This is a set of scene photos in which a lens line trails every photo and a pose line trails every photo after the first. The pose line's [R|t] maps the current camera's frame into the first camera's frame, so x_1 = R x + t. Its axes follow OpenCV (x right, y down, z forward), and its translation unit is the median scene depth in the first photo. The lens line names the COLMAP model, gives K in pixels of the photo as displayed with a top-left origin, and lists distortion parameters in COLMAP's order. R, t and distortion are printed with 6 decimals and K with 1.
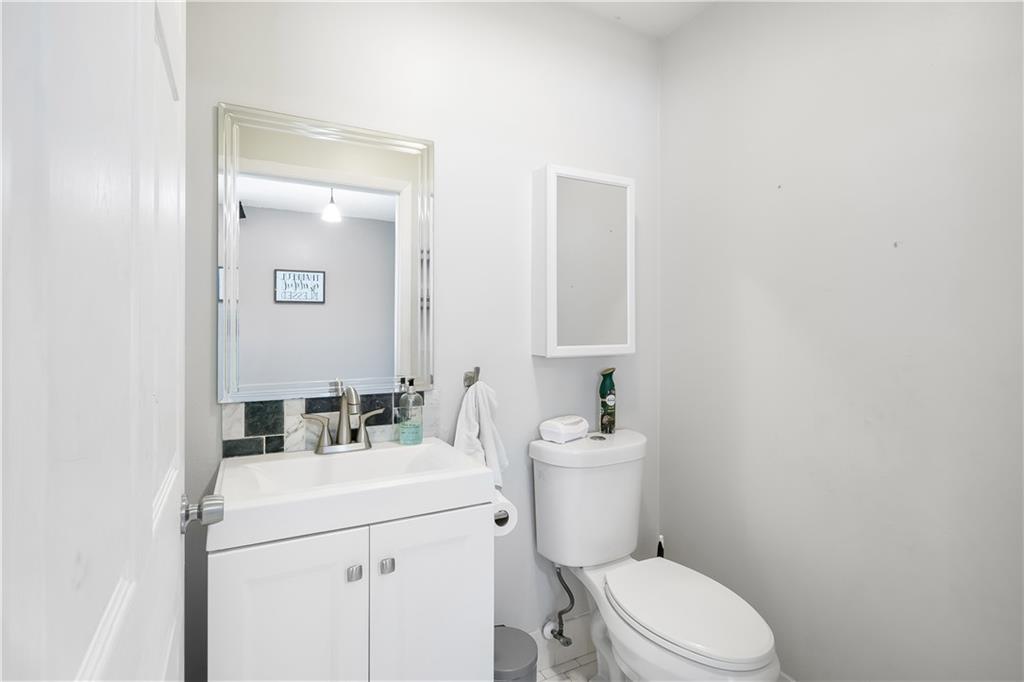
lens RADIAL K [[493.9, 0, 512.5], [0, 493.9, 339.3], [0, 0, 1]] dist [-0.001552, -0.000269]
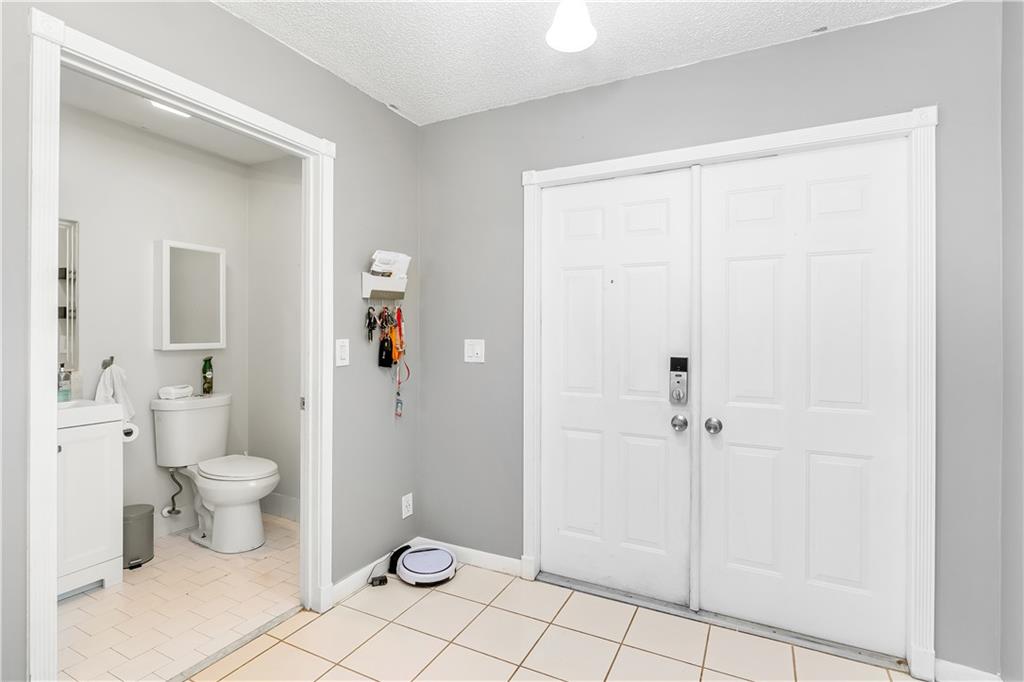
lens RADIAL K [[493.9, 0, 507.9], [0, 493.9, 340.1], [0, 0, 1]] dist [-0.001552, -0.000269]
pose [[0.824347, -0.000471, 0.566084, 0.086160], [-0.003180, 0.999980, 0.005462, -0.013268], [-0.566075, -0.006303, 0.824329, -1.110245]]
